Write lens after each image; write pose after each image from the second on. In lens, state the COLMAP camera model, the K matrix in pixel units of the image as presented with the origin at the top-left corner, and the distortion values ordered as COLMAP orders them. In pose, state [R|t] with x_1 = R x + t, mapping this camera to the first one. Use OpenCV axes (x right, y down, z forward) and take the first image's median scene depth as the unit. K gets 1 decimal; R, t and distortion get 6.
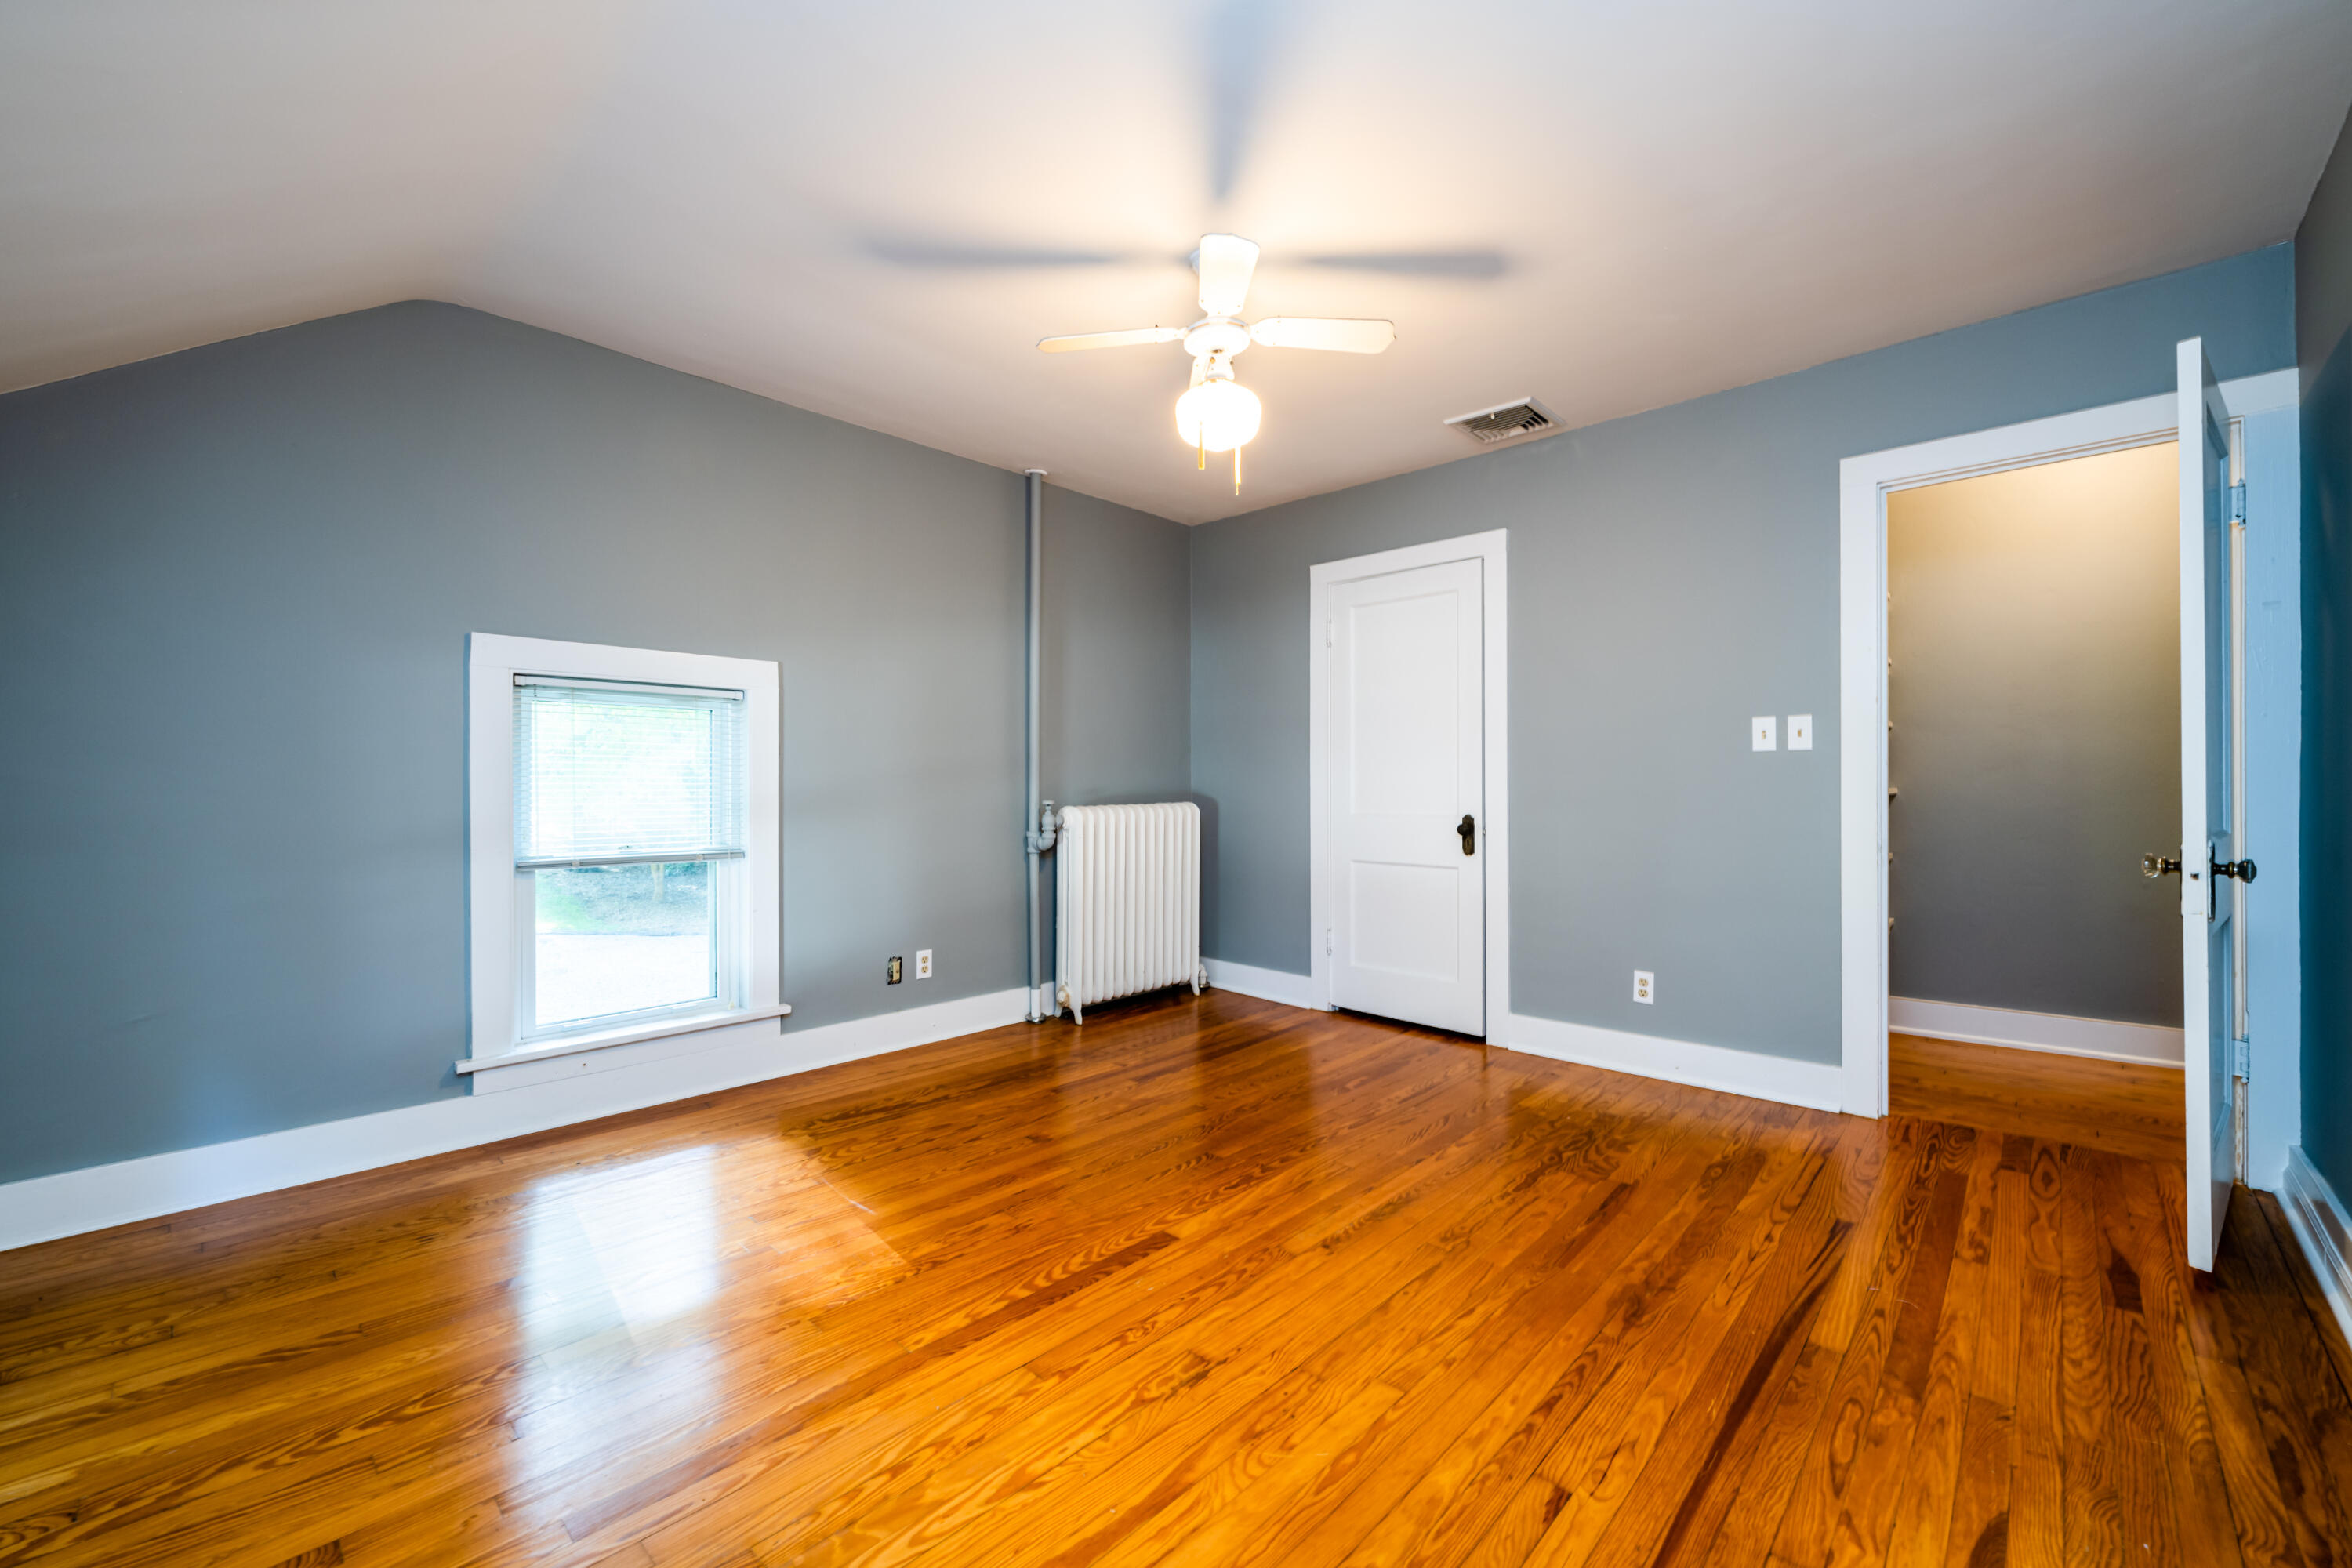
lens RADIAL K [[953.1, 0, 1165.4], [0, 953.1, 783.9], [0, 0, 1]] dist [0.001844, 0.000242]
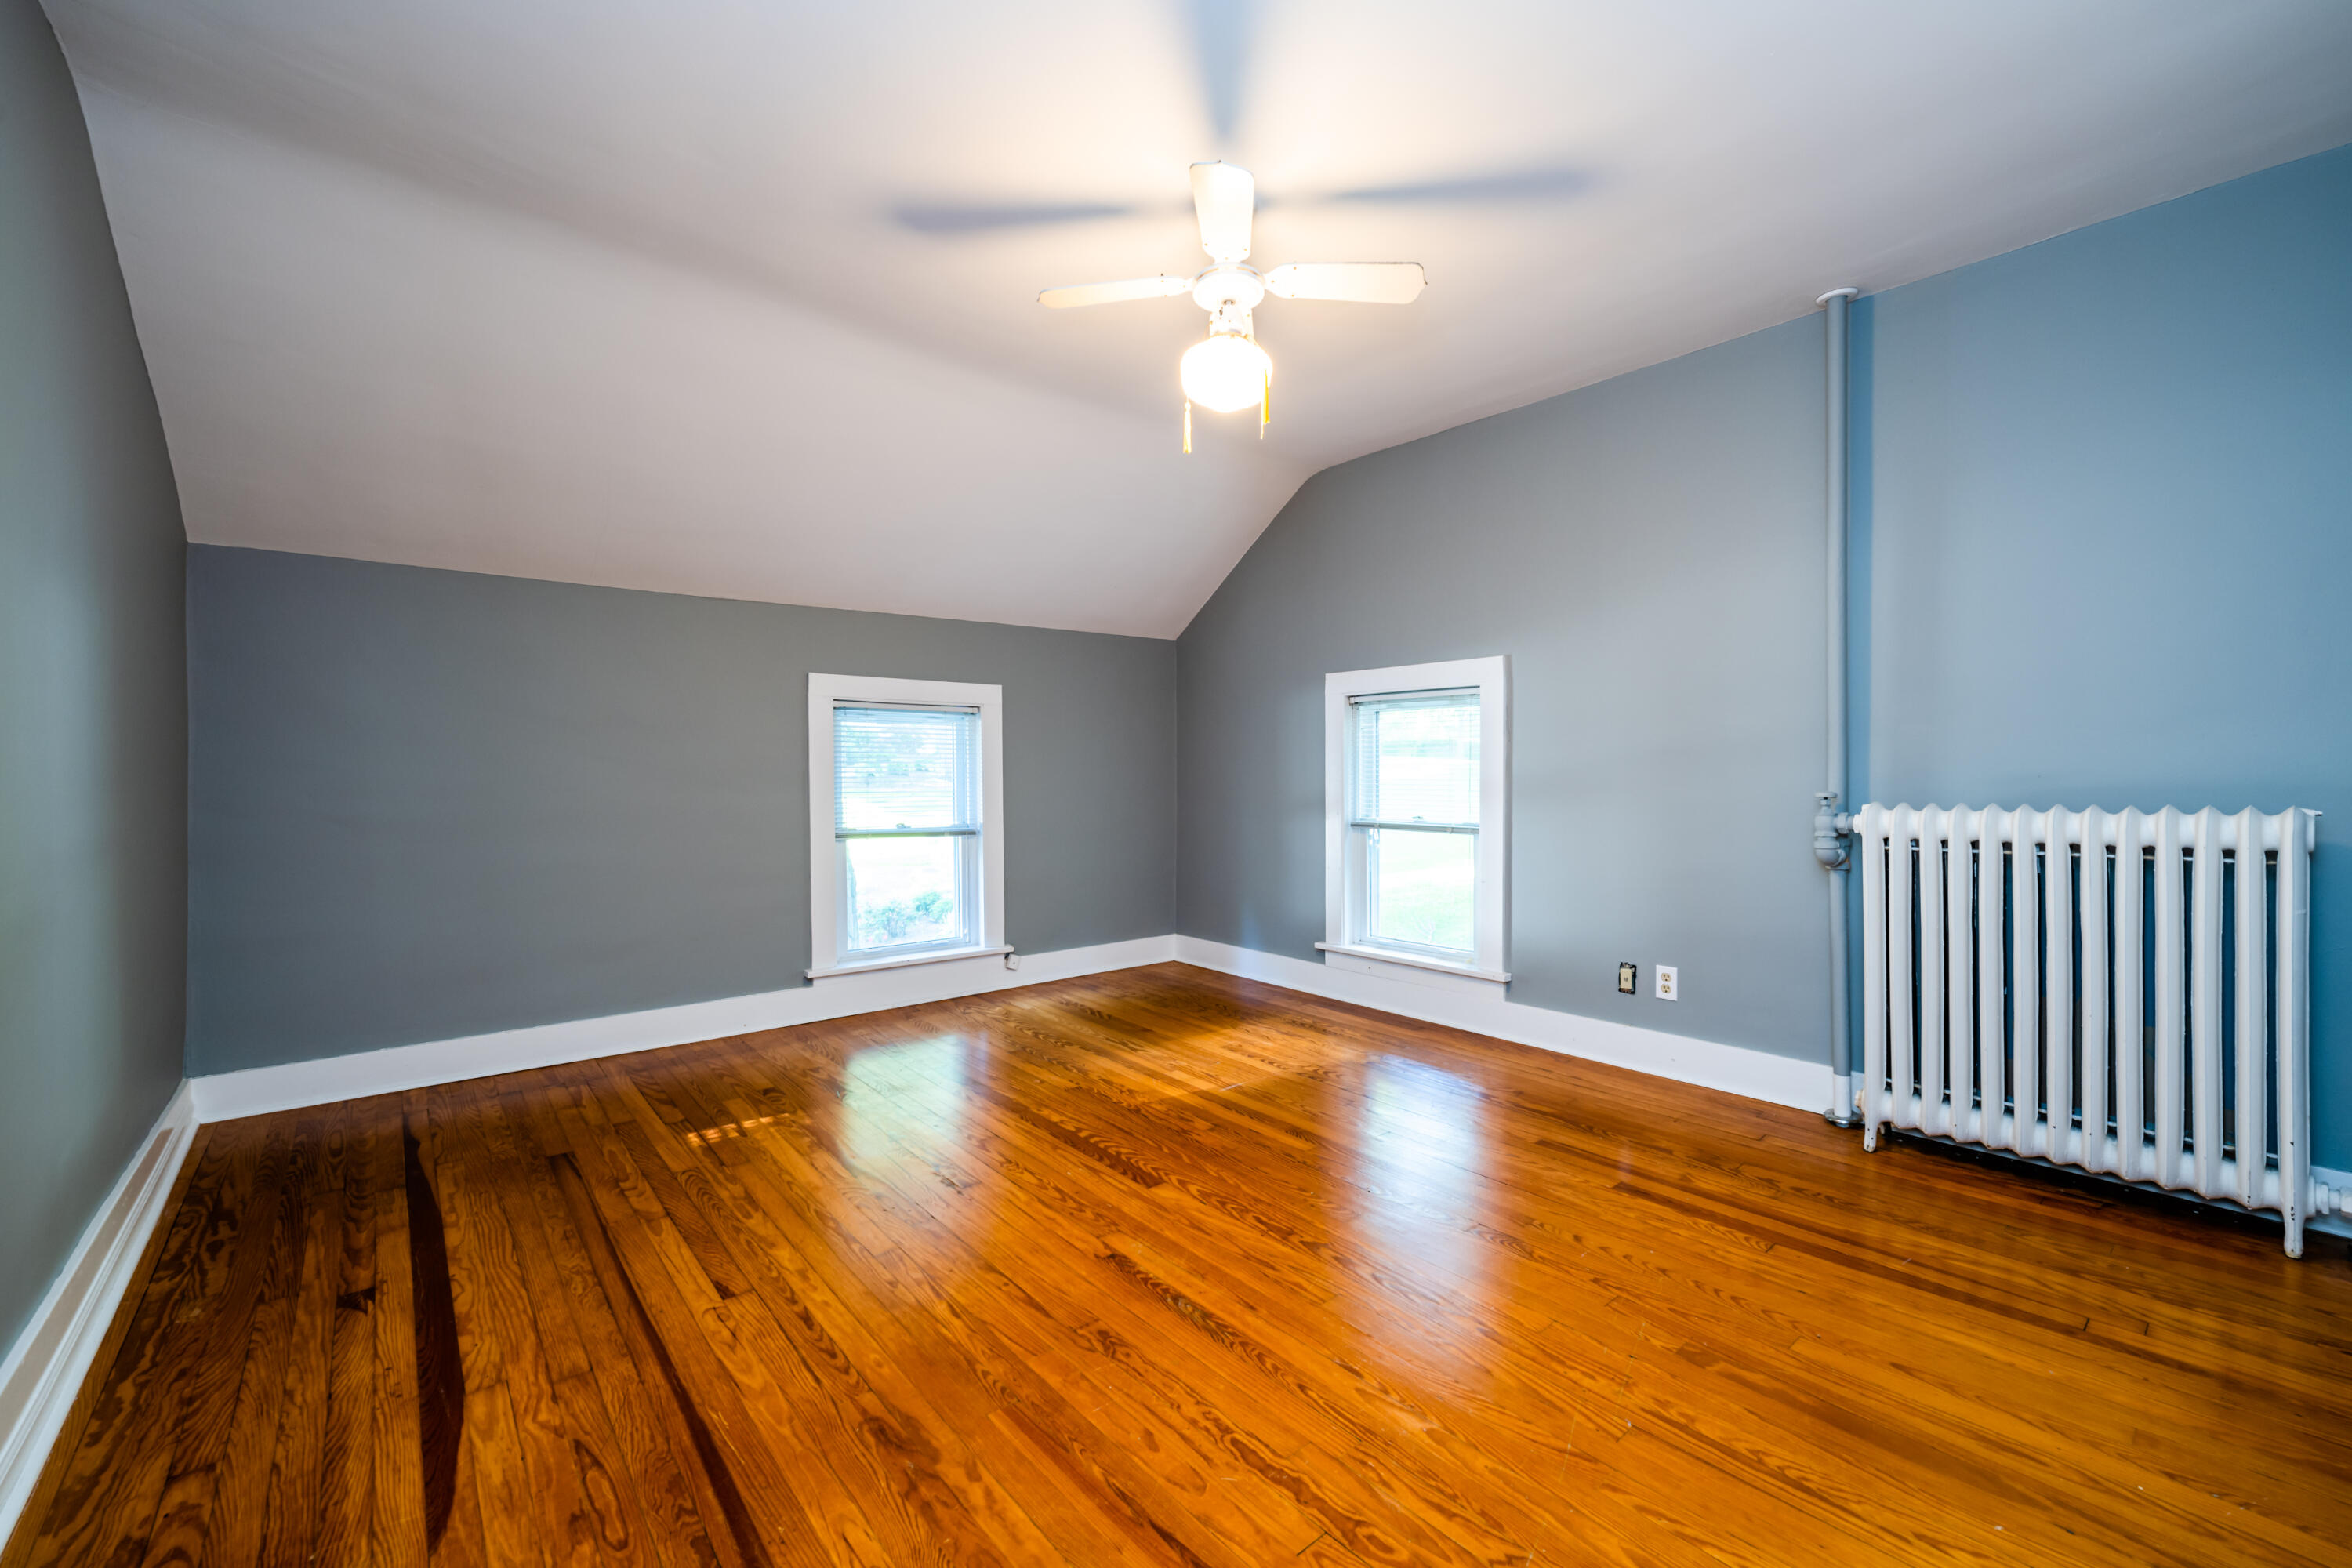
lens RADIAL K [[953.1, 0, 1171.5], [0, 953.1, 779.8], [0, 0, 1]] dist [0.001844, 0.000242]
pose [[-0.126369, 0.006322, -0.991963, 1.273866], [0.006331, 0.999964, 0.005567, 0.009054], [0.991963, -0.005577, -0.126404, 1.371470]]
